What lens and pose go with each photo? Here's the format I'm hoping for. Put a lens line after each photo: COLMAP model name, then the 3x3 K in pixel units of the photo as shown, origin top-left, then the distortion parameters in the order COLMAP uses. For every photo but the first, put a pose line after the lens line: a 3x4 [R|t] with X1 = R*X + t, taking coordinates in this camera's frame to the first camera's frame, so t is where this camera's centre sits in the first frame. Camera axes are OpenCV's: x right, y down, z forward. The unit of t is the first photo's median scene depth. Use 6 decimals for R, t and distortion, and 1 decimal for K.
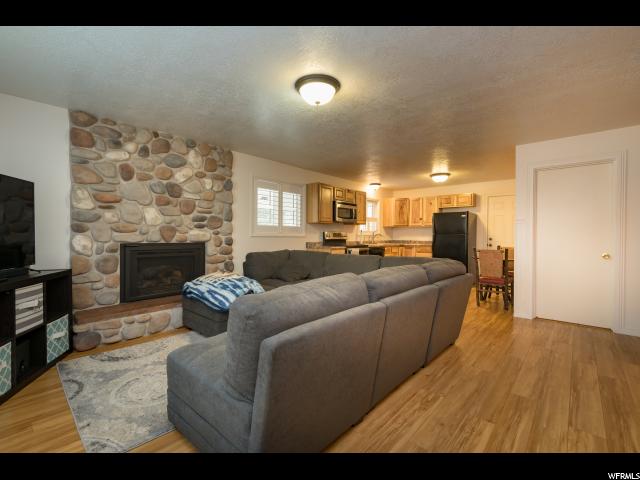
lens RADIAL K [[291.0, 0, 316.9], [0, 291.0, 234.7], [0, 0, 1]] dist [0.001206, -0.000095]
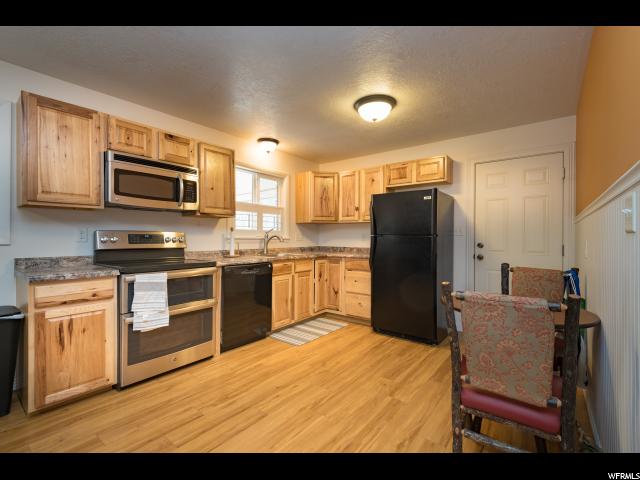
lens RADIAL K [[291.0, 0, 322.2], [0, 291.0, 243.7], [0, 0, 1]] dist [0.001206, -0.000095]
pose [[0.996882, -0.006118, 0.078673, 0.266653], [0.004580, 0.999795, 0.019706, 0.001458], [-0.078777, -0.019284, 0.996706, 0.485493]]
